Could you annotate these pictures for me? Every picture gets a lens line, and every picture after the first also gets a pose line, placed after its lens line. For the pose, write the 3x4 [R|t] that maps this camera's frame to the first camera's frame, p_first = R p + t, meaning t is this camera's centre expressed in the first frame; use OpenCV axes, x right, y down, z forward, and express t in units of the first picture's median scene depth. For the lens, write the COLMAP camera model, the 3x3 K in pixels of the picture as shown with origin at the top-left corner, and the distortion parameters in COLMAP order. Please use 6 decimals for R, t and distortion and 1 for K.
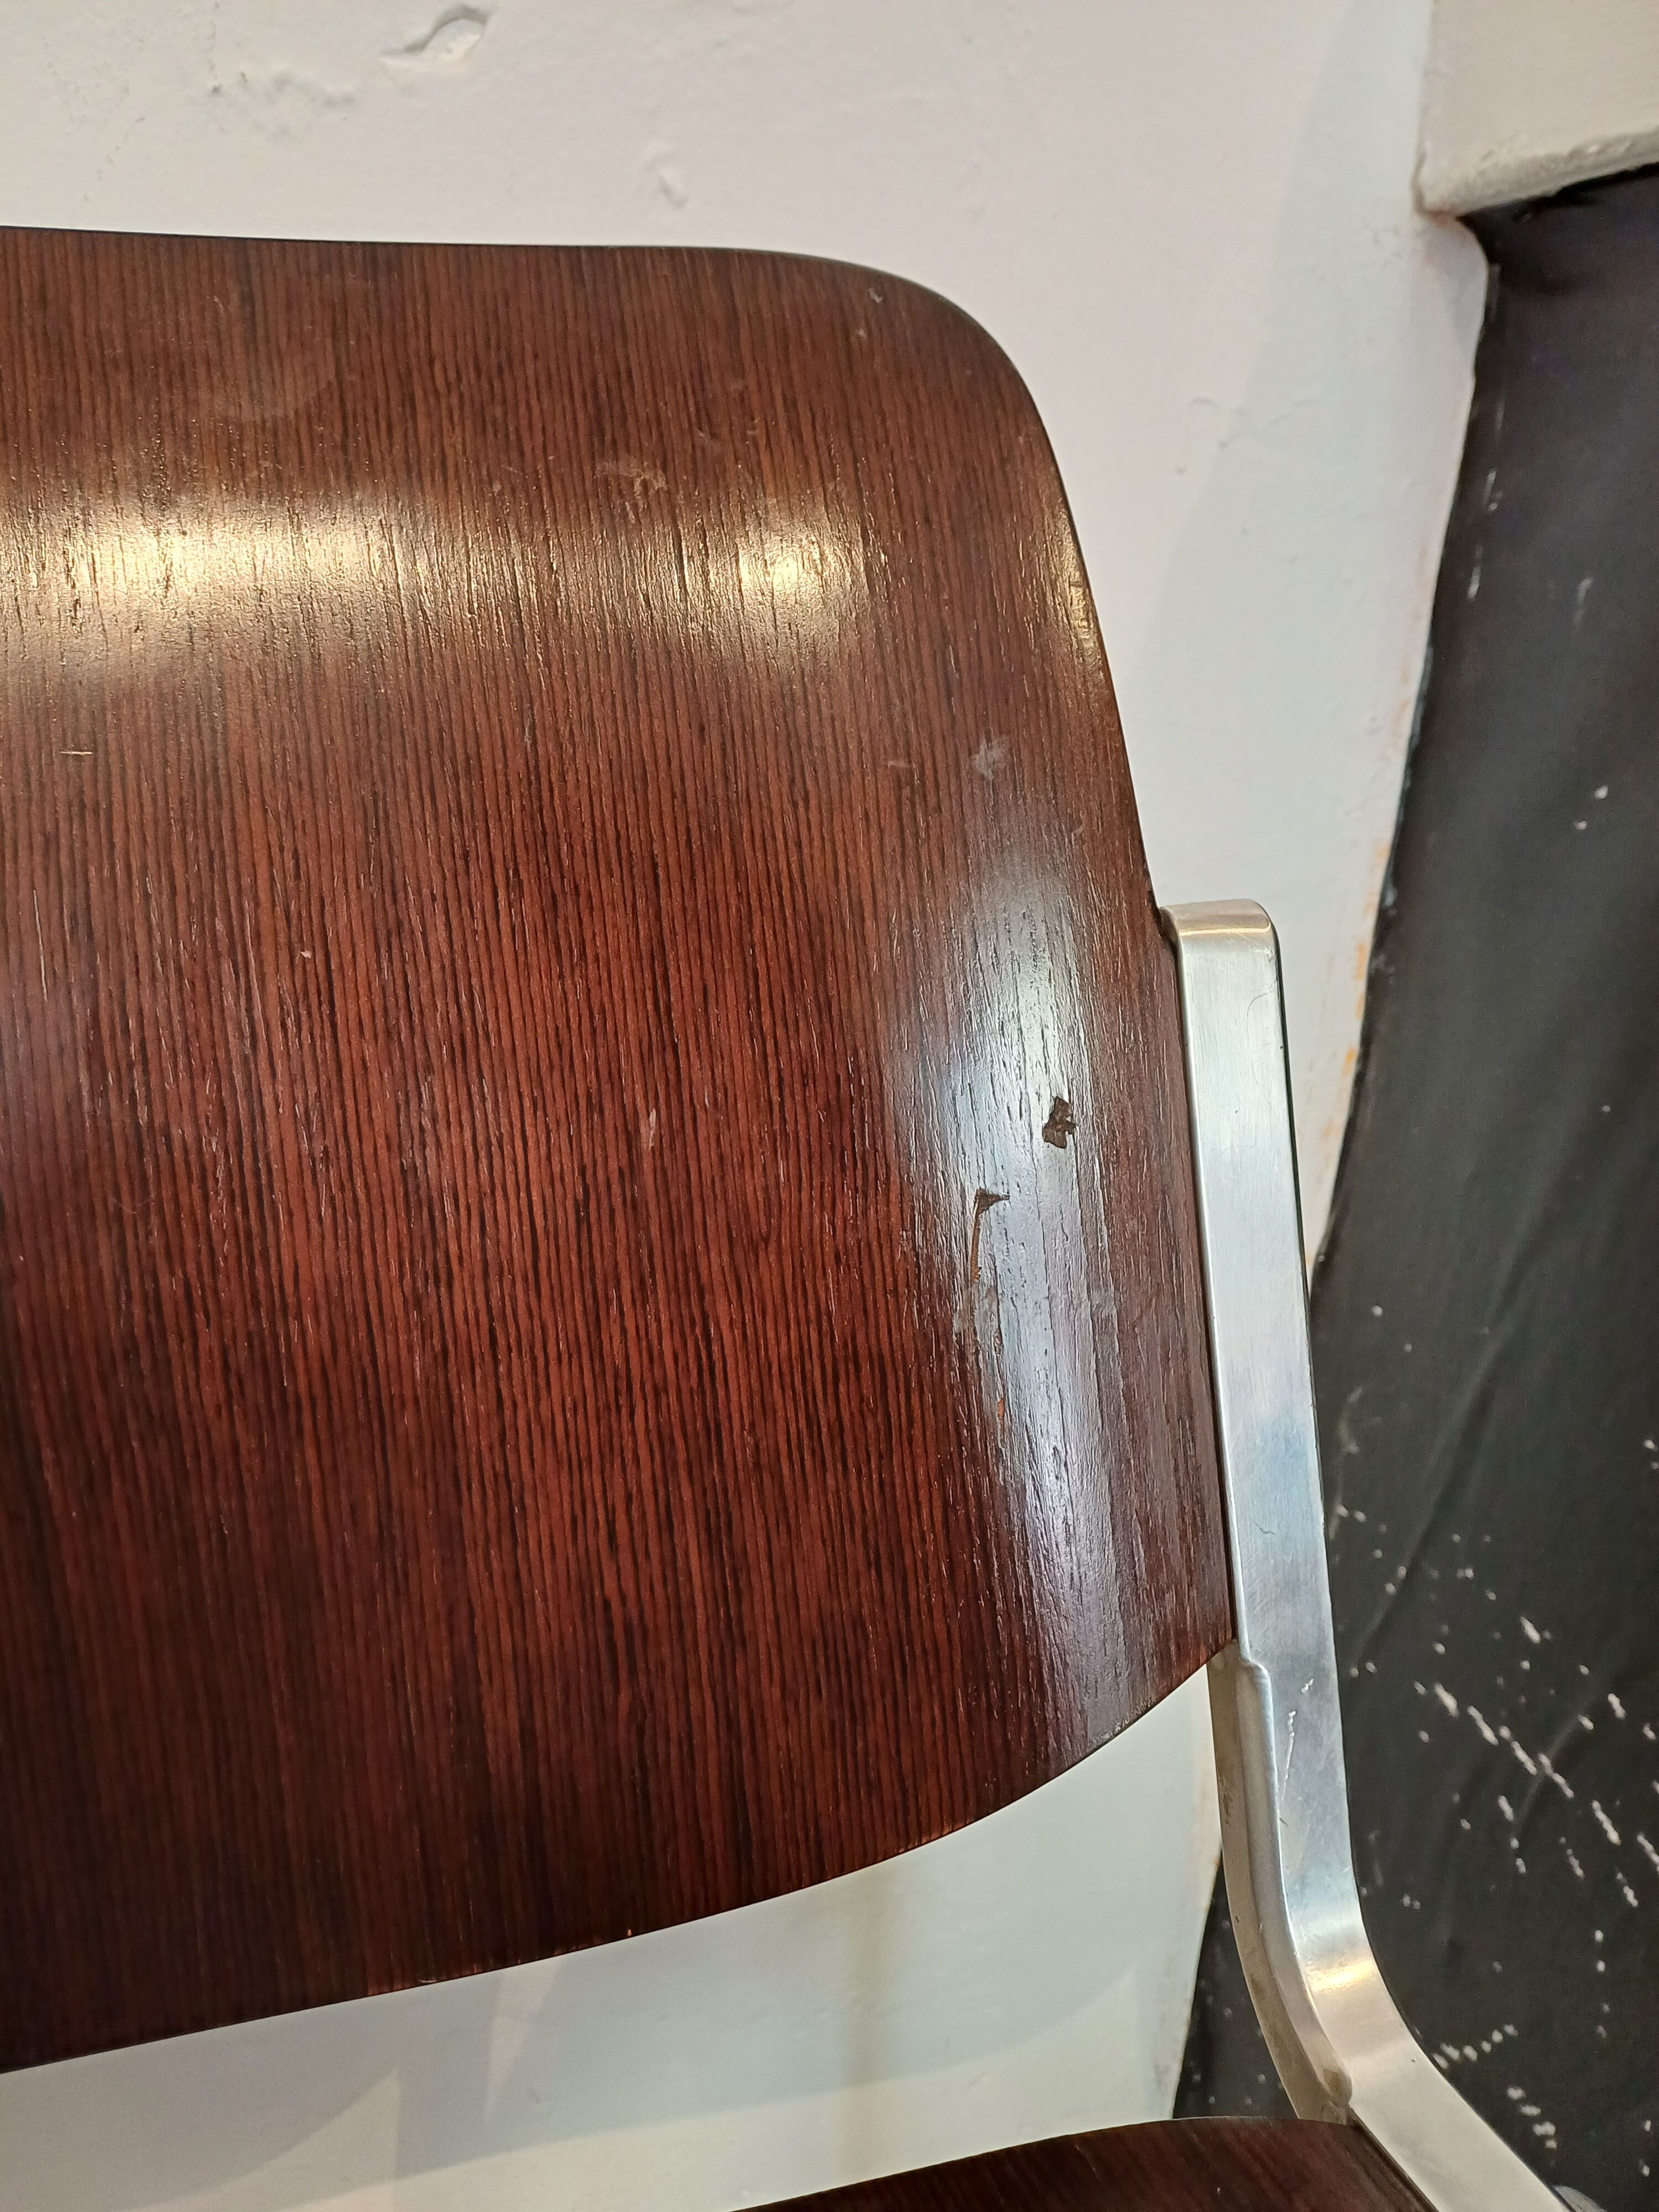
lens RADIAL K [[1739.6, 0, 829.5], [0, 1739.6, 1106.0], [0, 0, 1]] dist [0.051673, -0.087932]
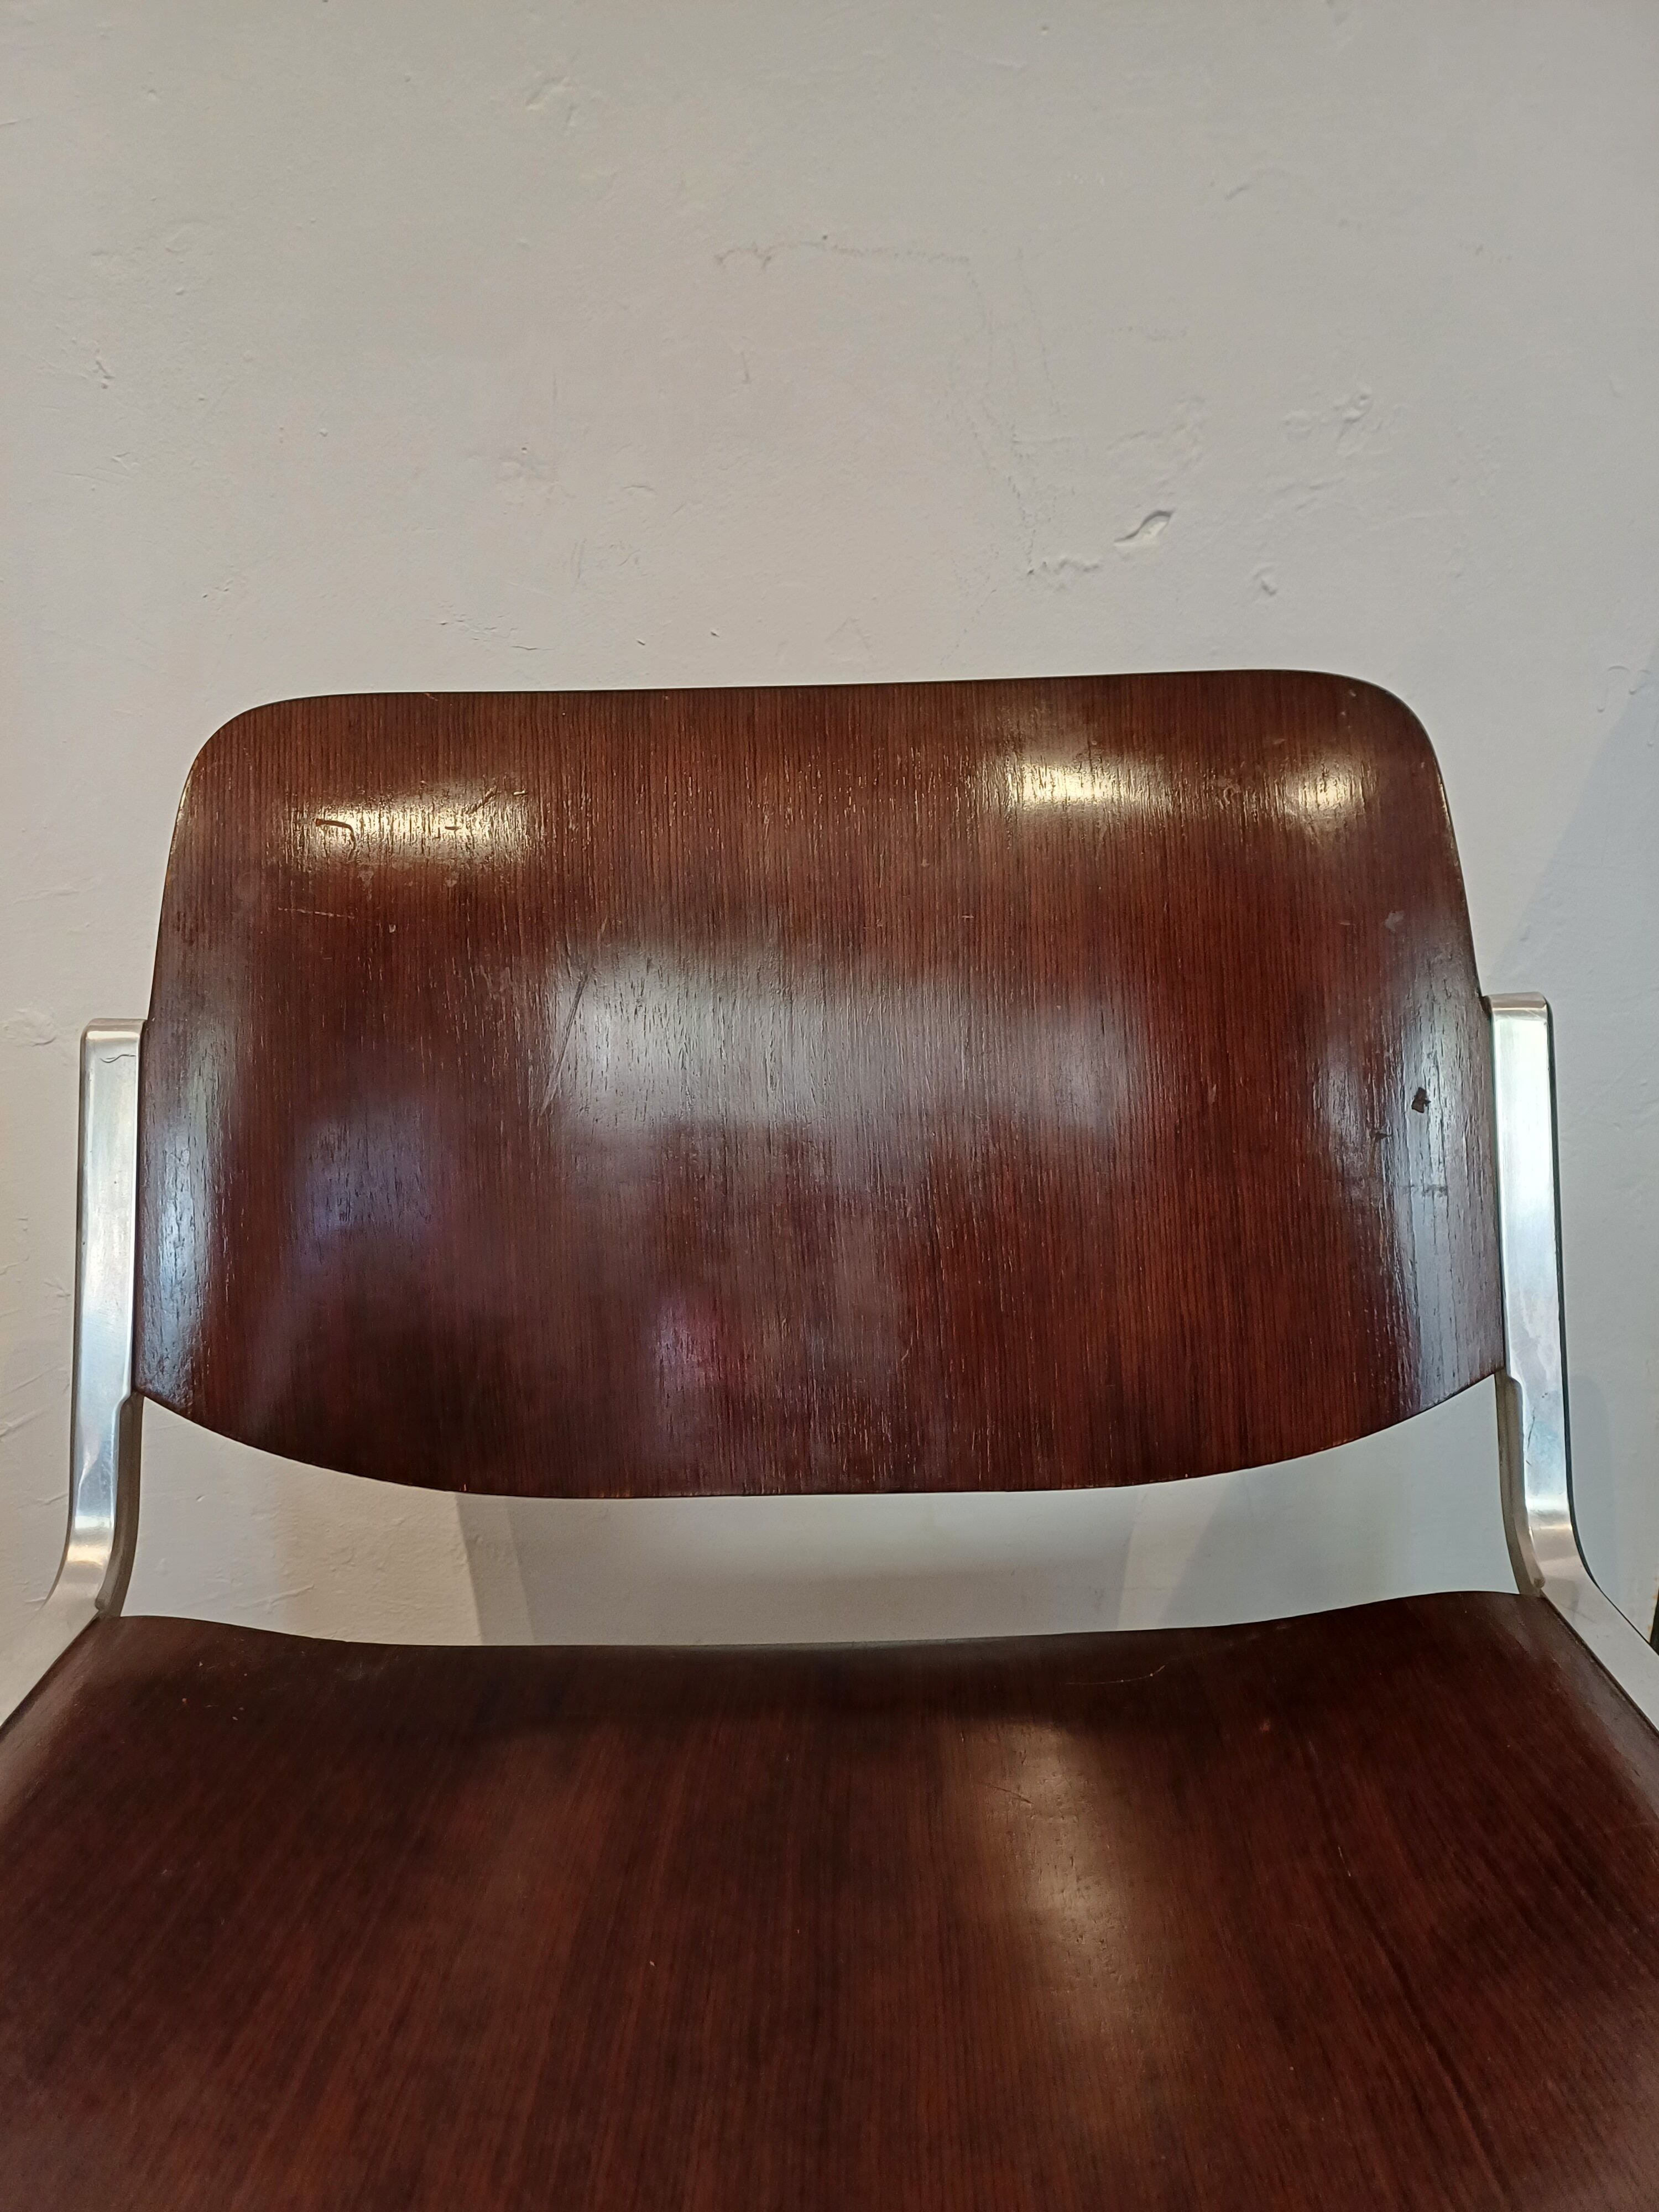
lens RADIAL K [[1712.6, 0, 829.5], [0, 1712.6, 1106.0], [0, 0, 1]] dist [0.200253, -0.347444]
pose [[0.935086, 0.048927, -0.351026, 0.199053], [-0.055491, 0.998422, -0.008657, 0.071567], [0.350049, 0.027574, 0.936326, -1.132915]]
